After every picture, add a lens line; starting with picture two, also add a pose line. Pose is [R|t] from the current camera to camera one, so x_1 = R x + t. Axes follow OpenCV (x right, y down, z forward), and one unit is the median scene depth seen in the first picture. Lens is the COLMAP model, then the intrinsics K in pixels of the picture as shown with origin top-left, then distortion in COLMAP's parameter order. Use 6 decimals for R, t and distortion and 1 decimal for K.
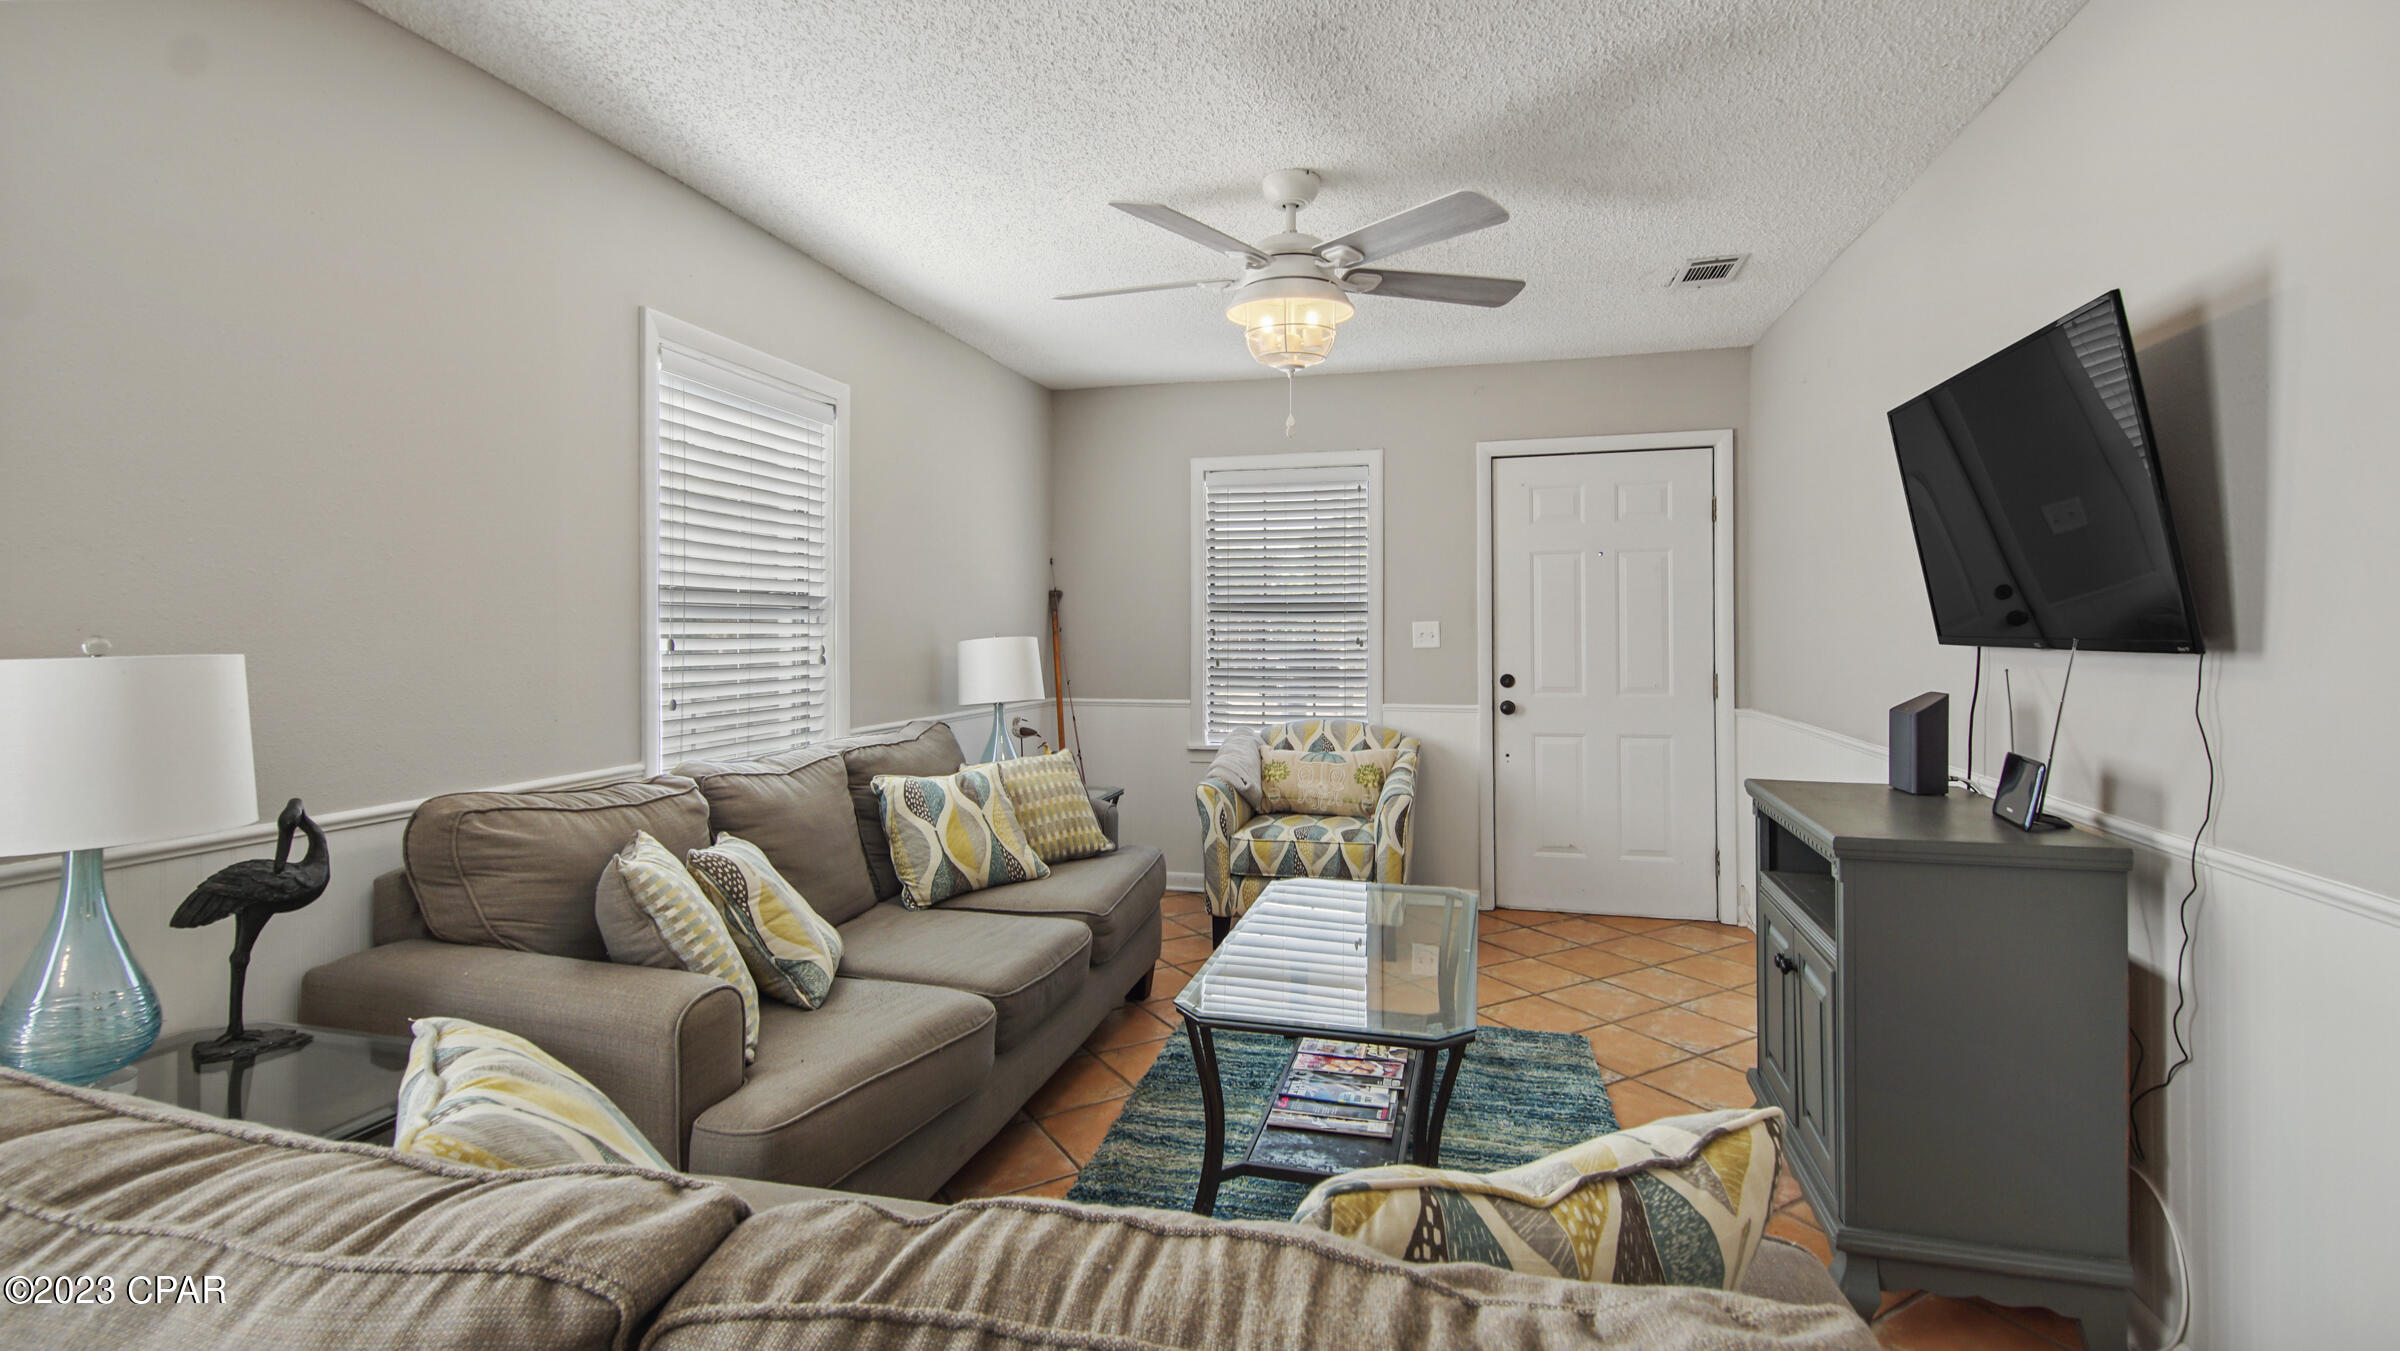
lens RADIAL K [[1082.7, 0, 1193.6], [0, 1082.7, 641.0], [0, 0, 1]] dist [-0.000348, -0.000310]
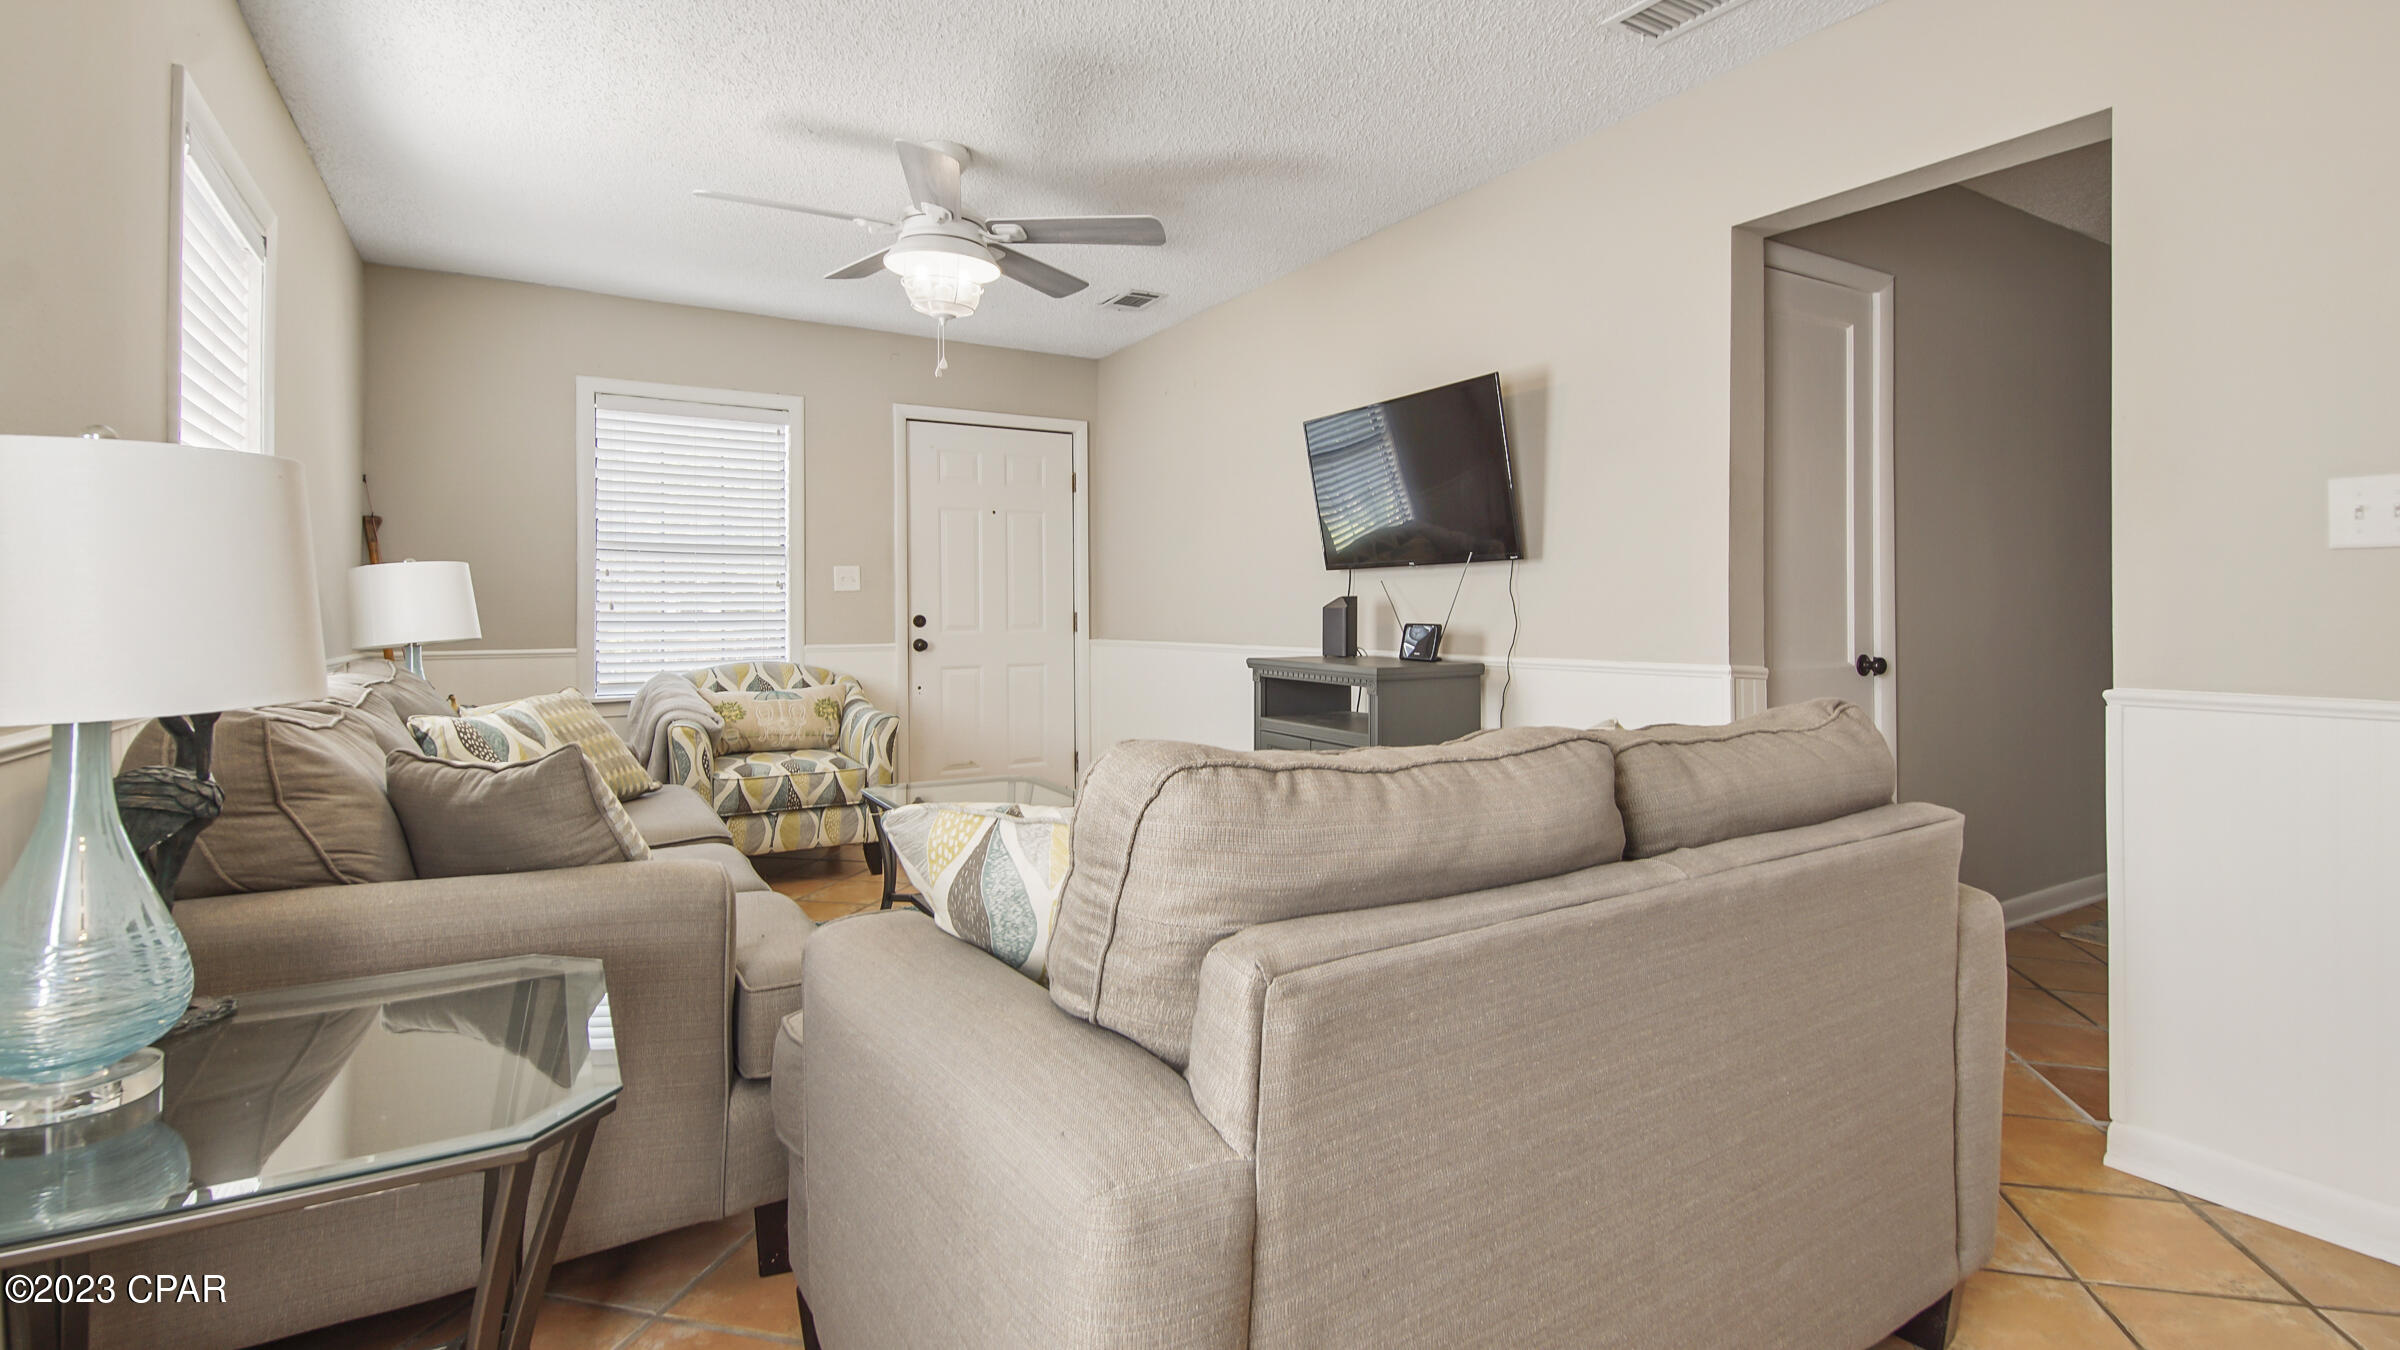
lens RADIAL K [[1104.4, 0, 1193.9], [0, 1104.4, 610.2], [0, 0, 1]] dist [0.025479, 0.000064]
pose [[0.689951, 0.003847, 0.723846, -0.401925], [0.010203, 0.999835, -0.015039, 0.053931], [-0.723784, 0.017761, 0.689798, 0.010513]]
